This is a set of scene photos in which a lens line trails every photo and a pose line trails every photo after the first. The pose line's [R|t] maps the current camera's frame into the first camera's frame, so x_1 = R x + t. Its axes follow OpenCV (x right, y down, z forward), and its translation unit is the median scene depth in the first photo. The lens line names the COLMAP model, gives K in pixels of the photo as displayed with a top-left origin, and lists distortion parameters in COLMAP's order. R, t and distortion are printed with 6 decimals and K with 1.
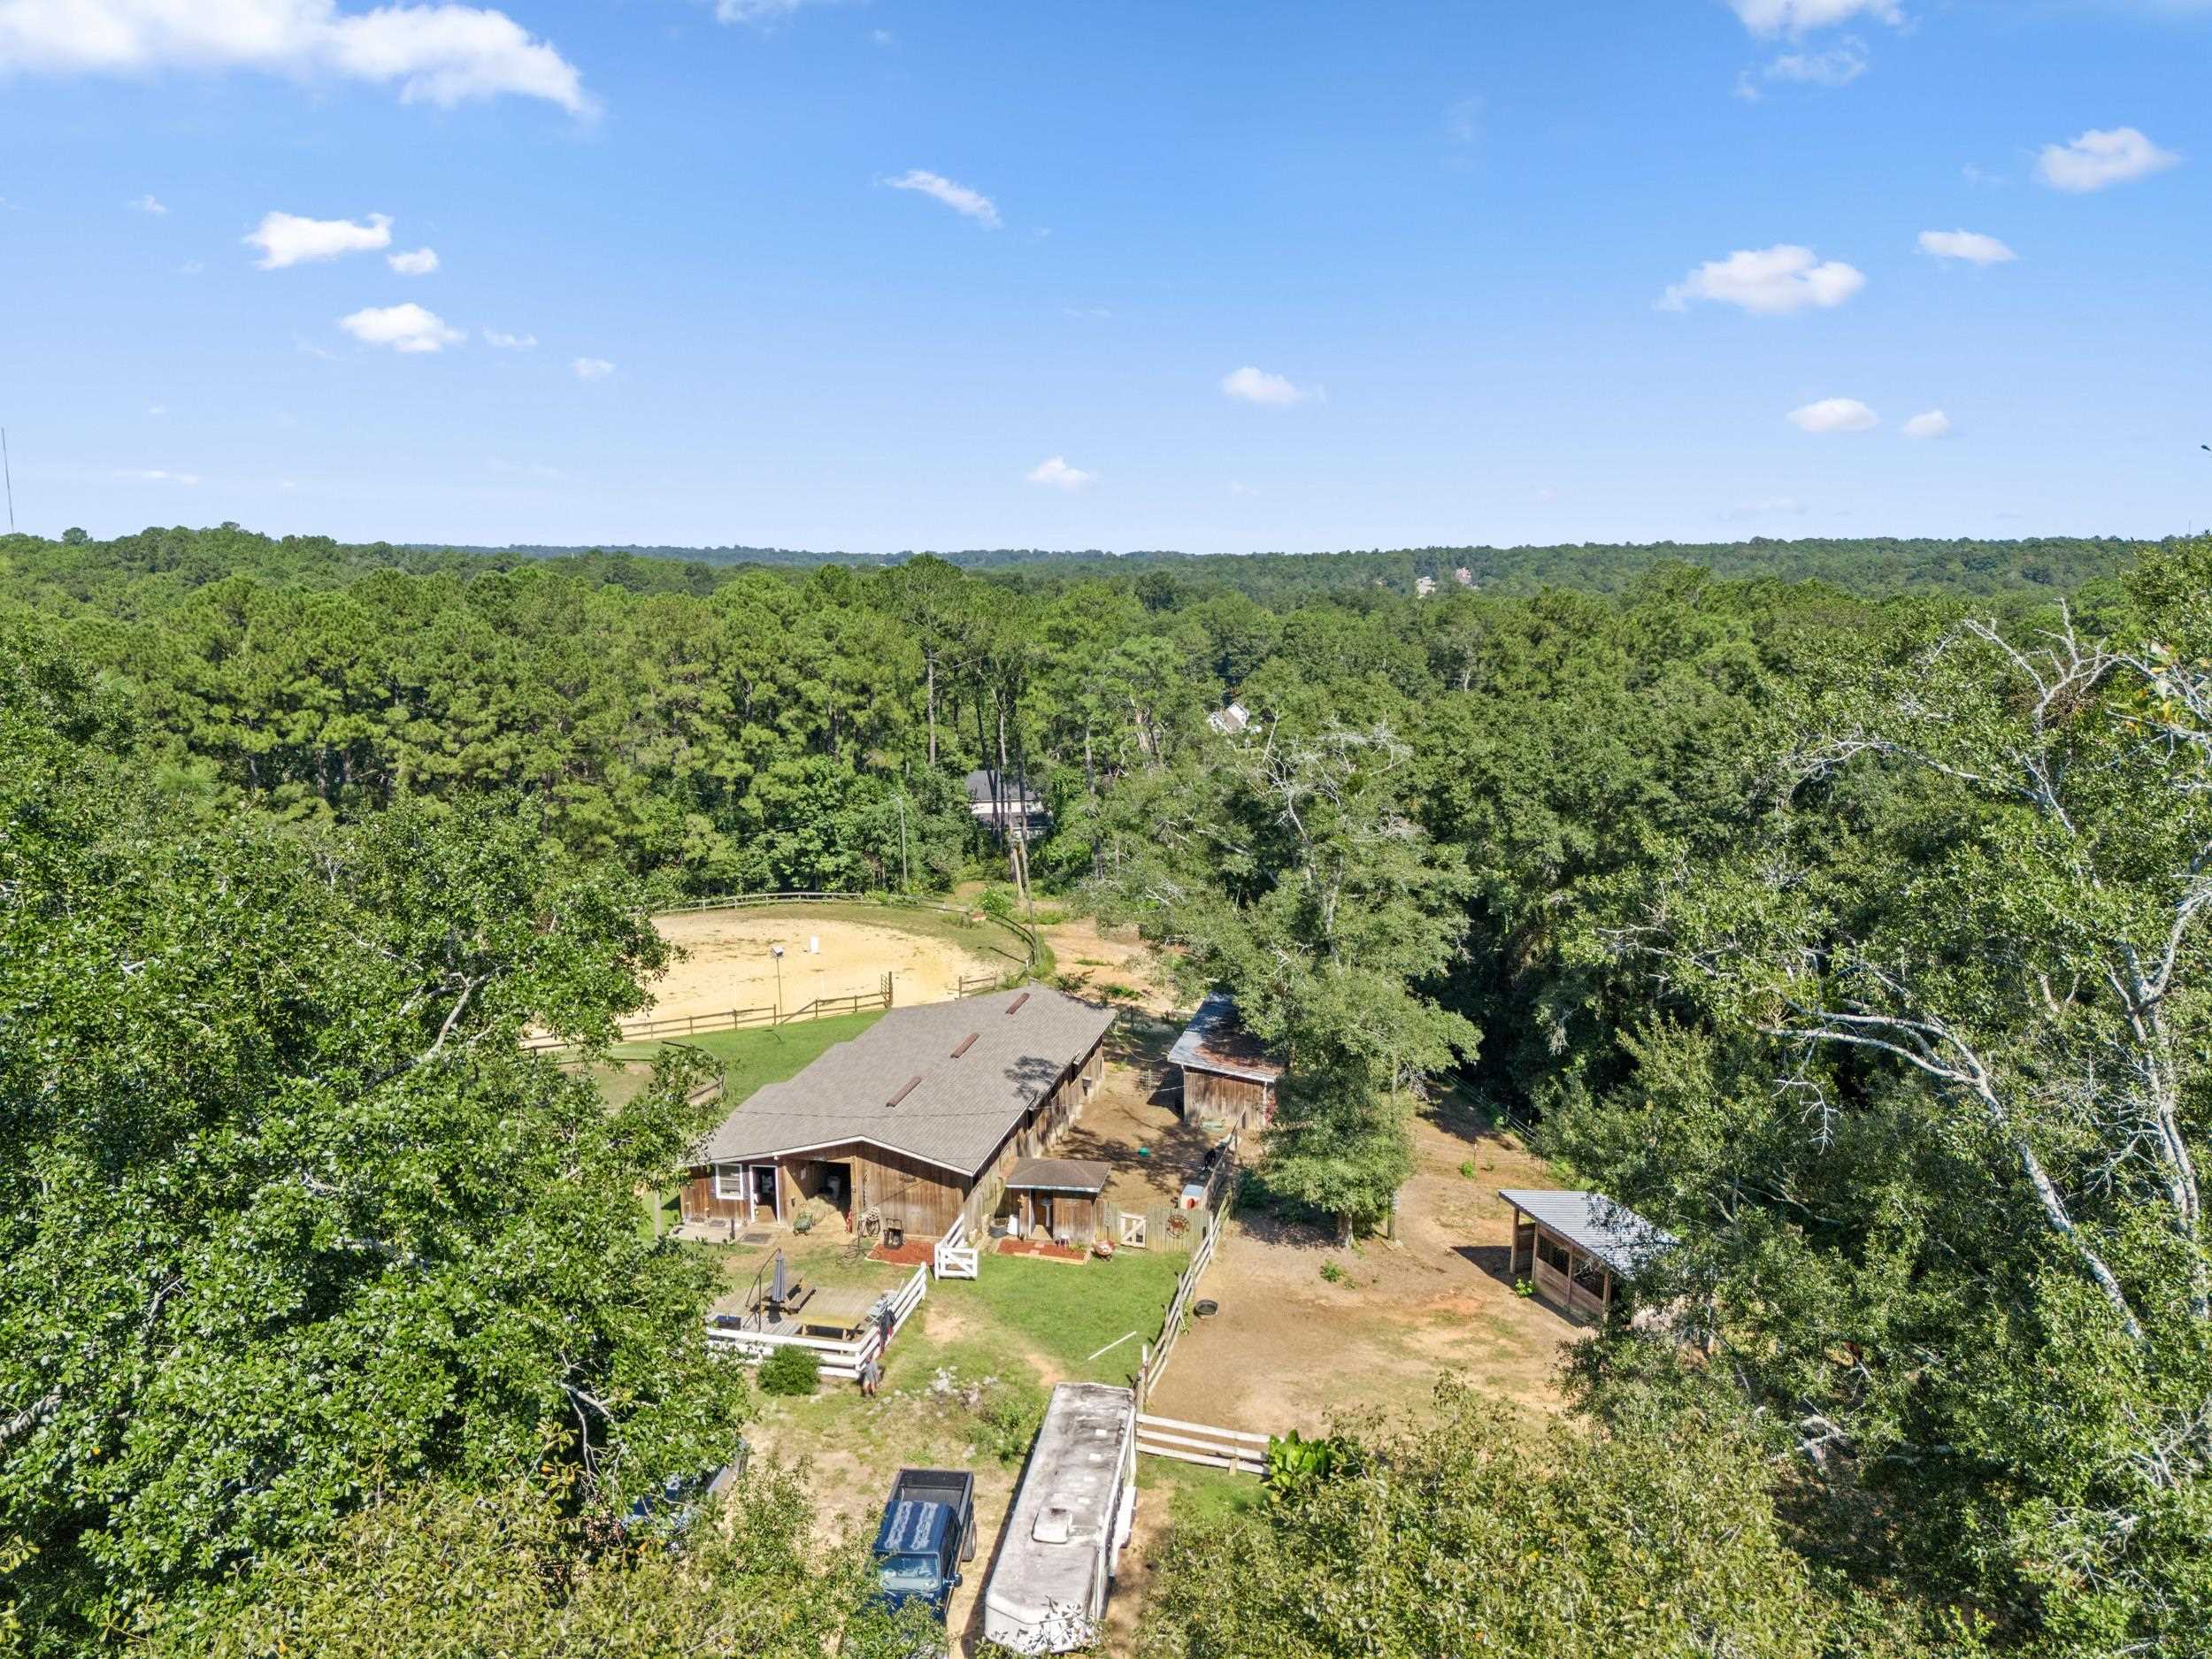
lens RADIAL K [[1645.7, 0, 1108.1], [0, 1645.7, 846.1], [0, 0, 1]] dist [0.106690, -0.163706]
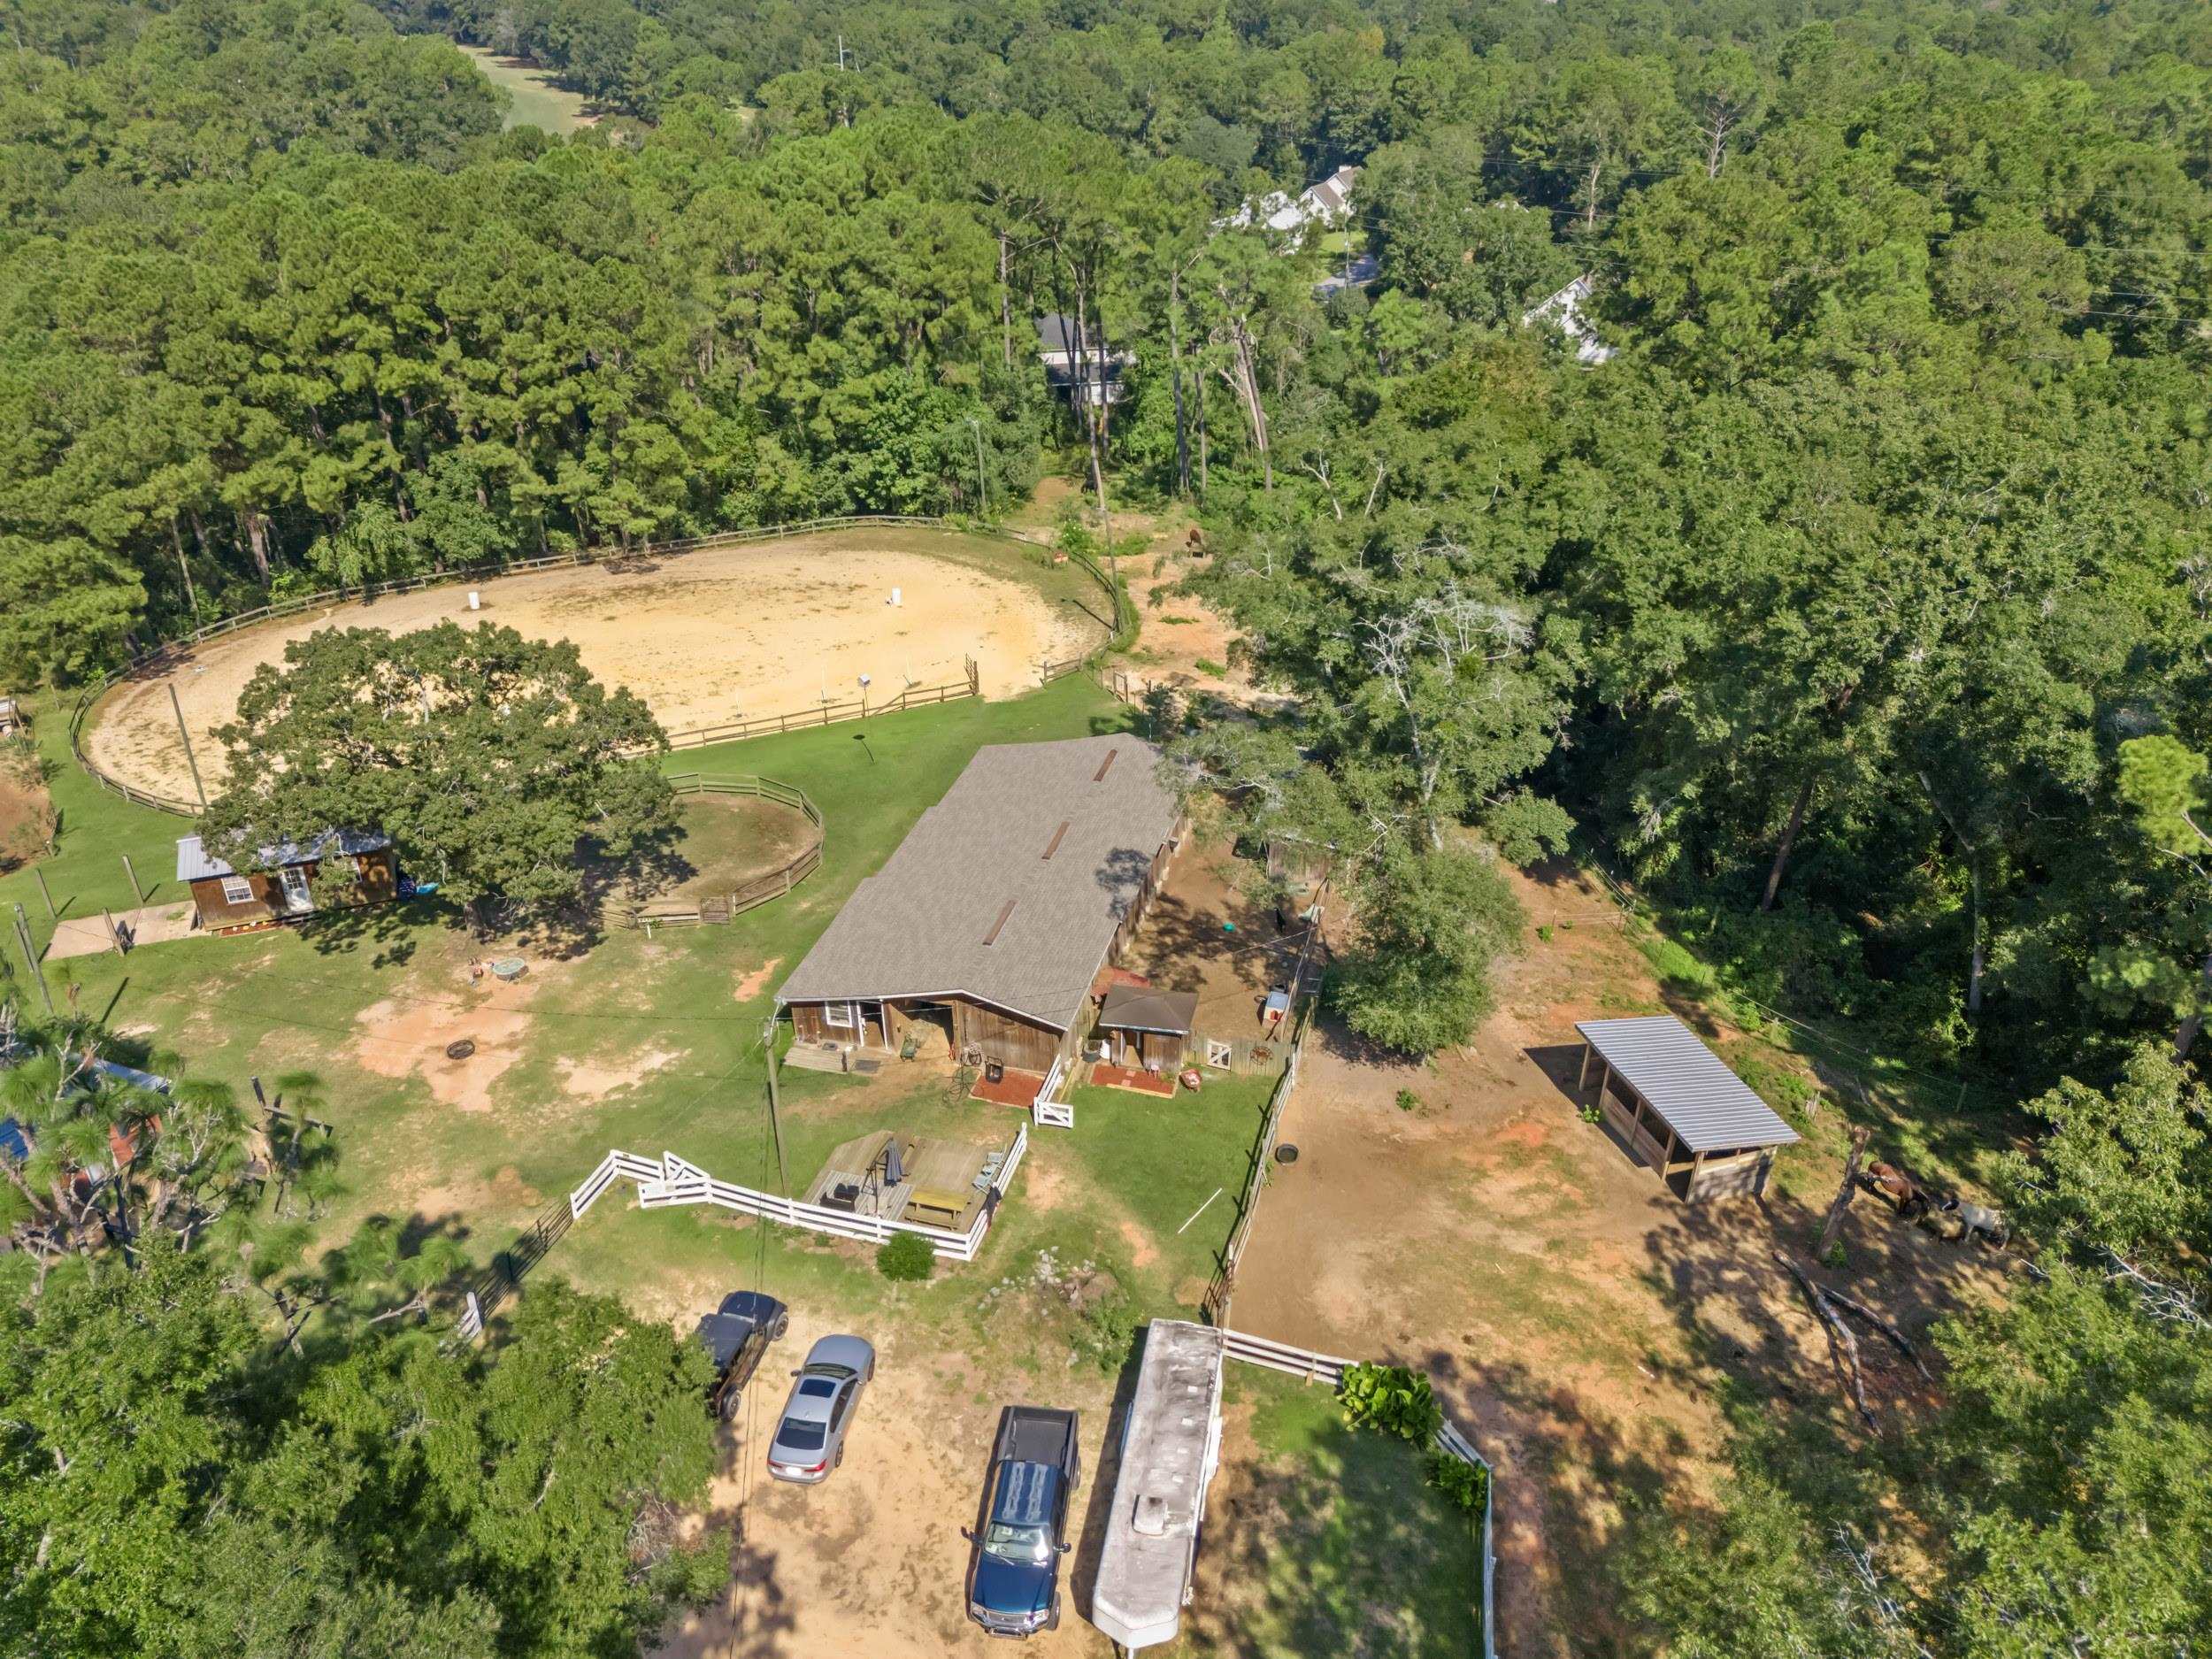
lens RADIAL K [[1645.7, 0, 1108.1], [0, 1645.7, 846.1], [0, 0, 1]] dist [0.106690, -0.163706]
pose [[0.998964, 0.015879, -0.042650, -0.007008], [-0.000774, 0.942950, 0.332935, -0.130847], [0.045504, -0.332557, 0.941985, 0.027766]]
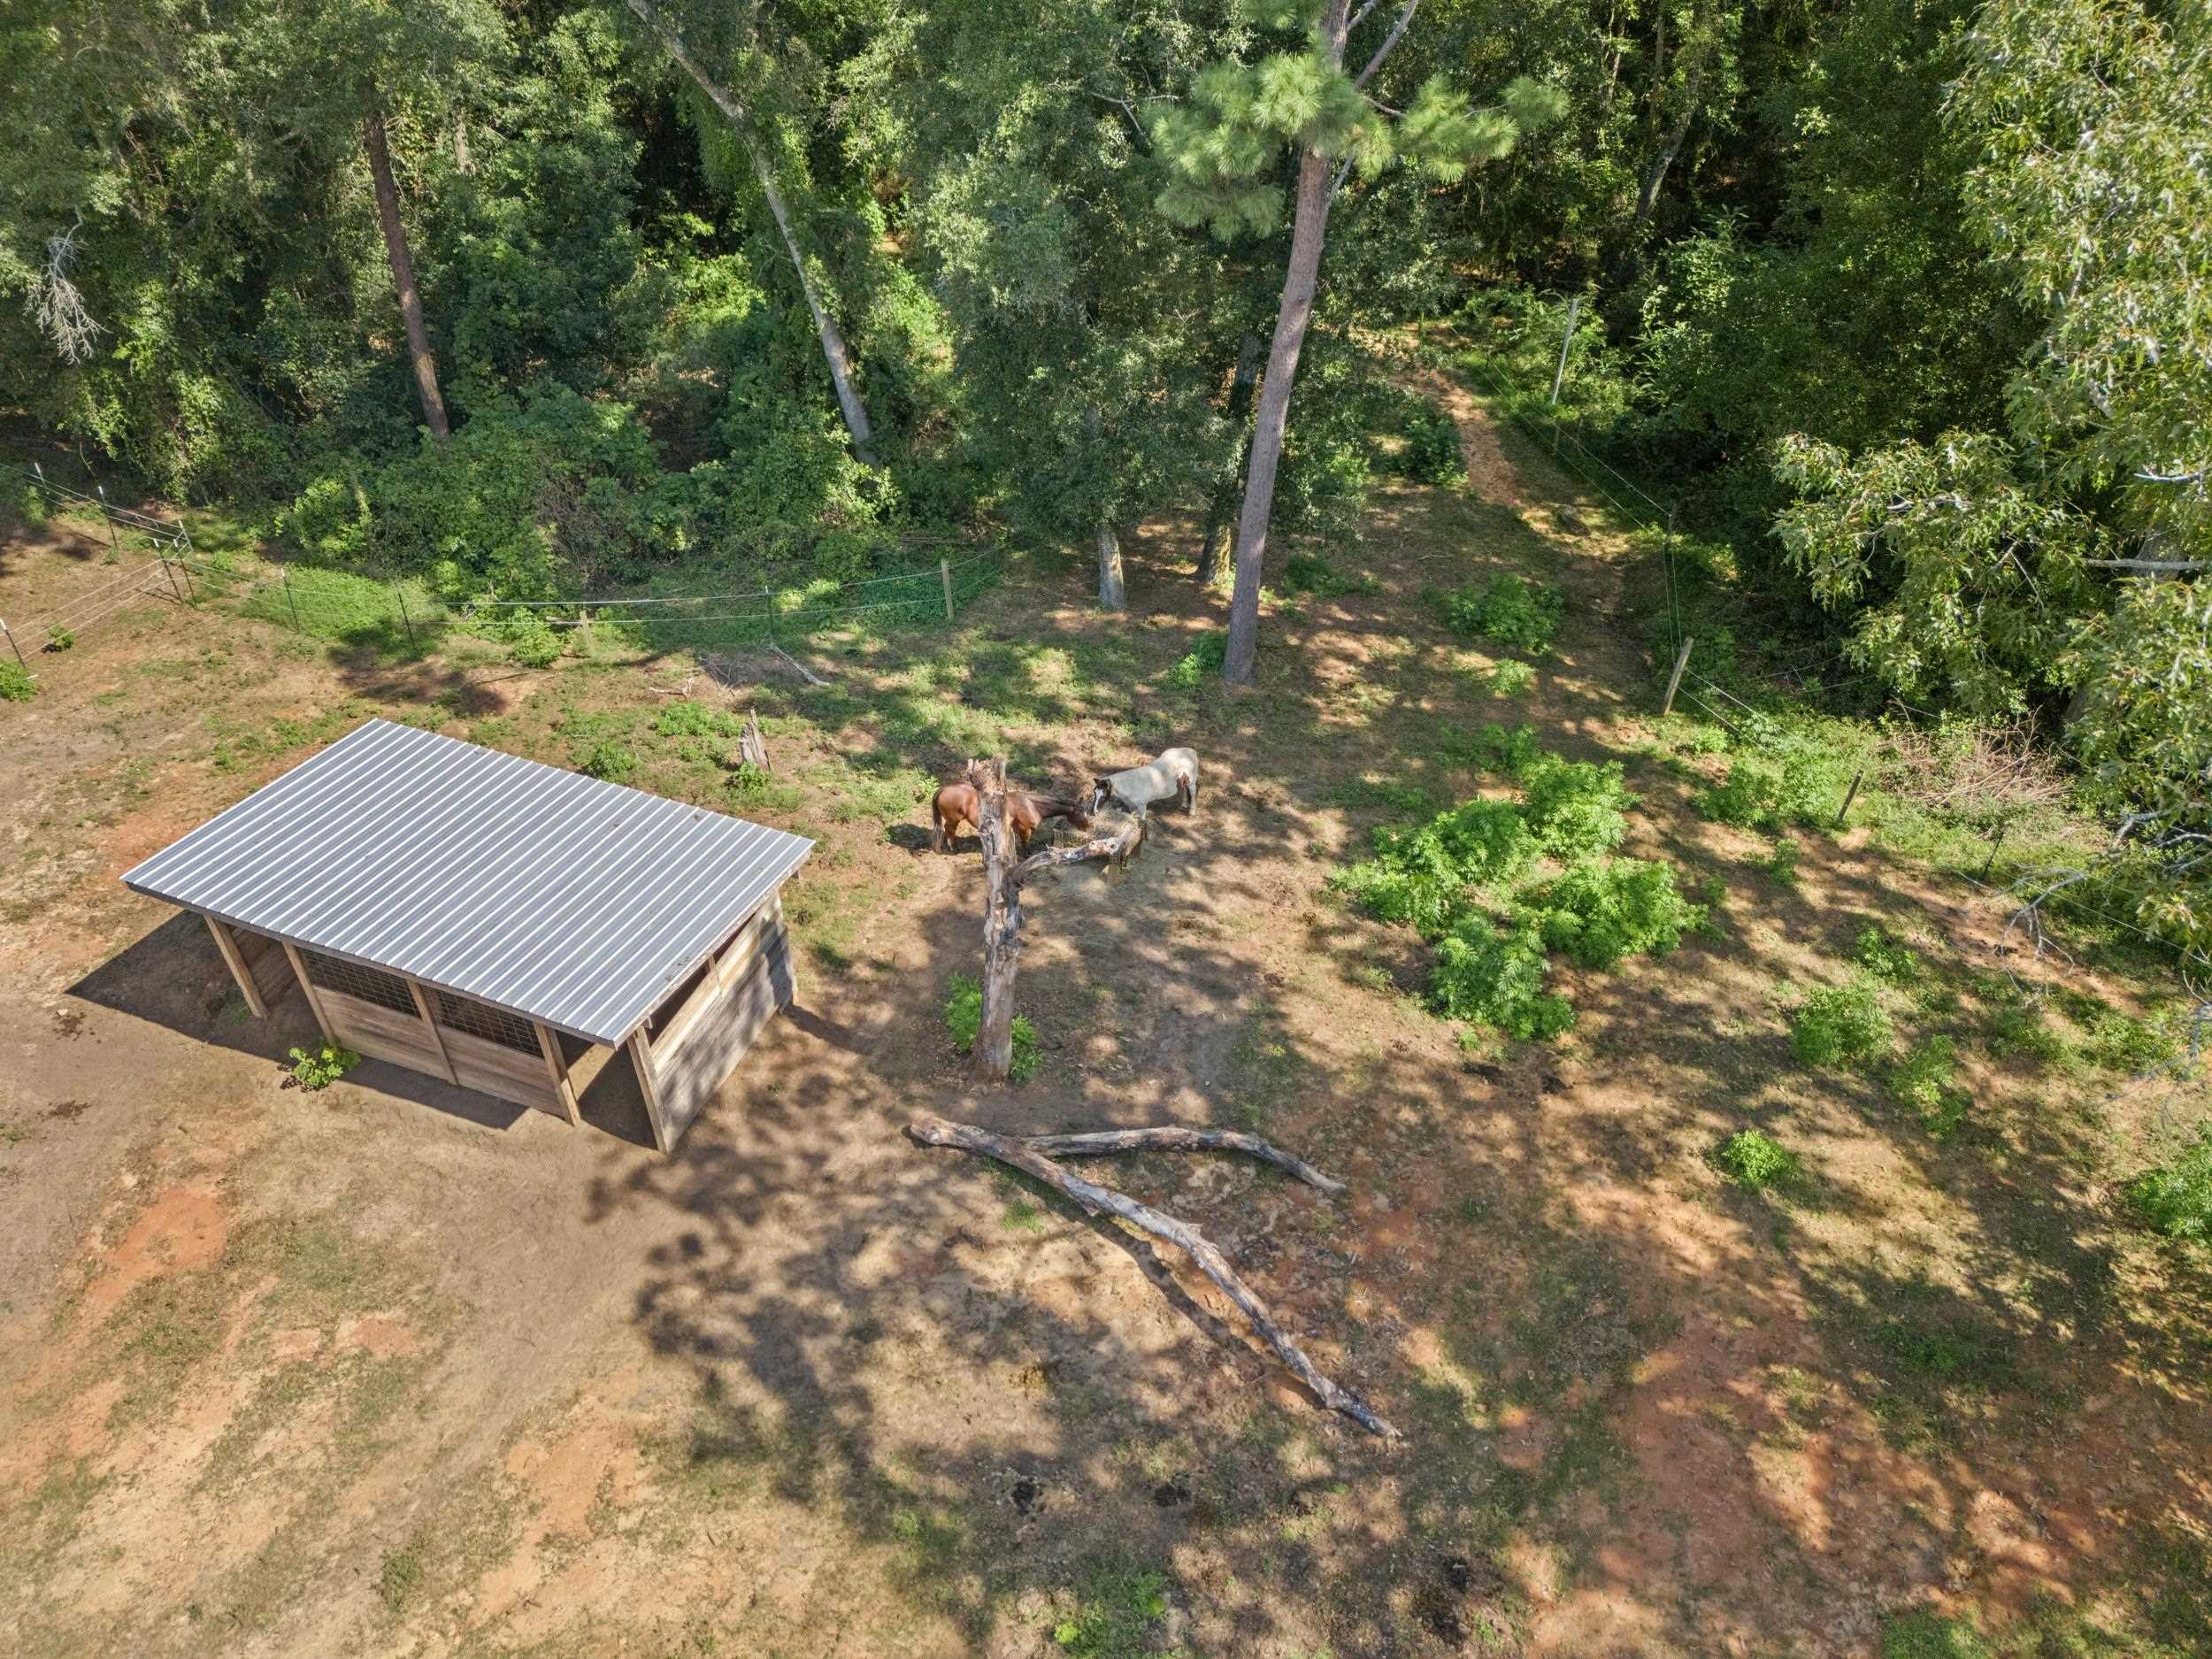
lens RADIAL K [[1551.2, 0, 1106.0], [0, 1551.2, 829.5], [0, 0, 1]] dist [0.040456, 0.000464]
pose [[0.666407, -0.514382, 0.539734, 0.109583], [0.151326, 0.802149, 0.577630, 0.022436], [-0.730070, -0.303261, 0.612397, 0.356520]]
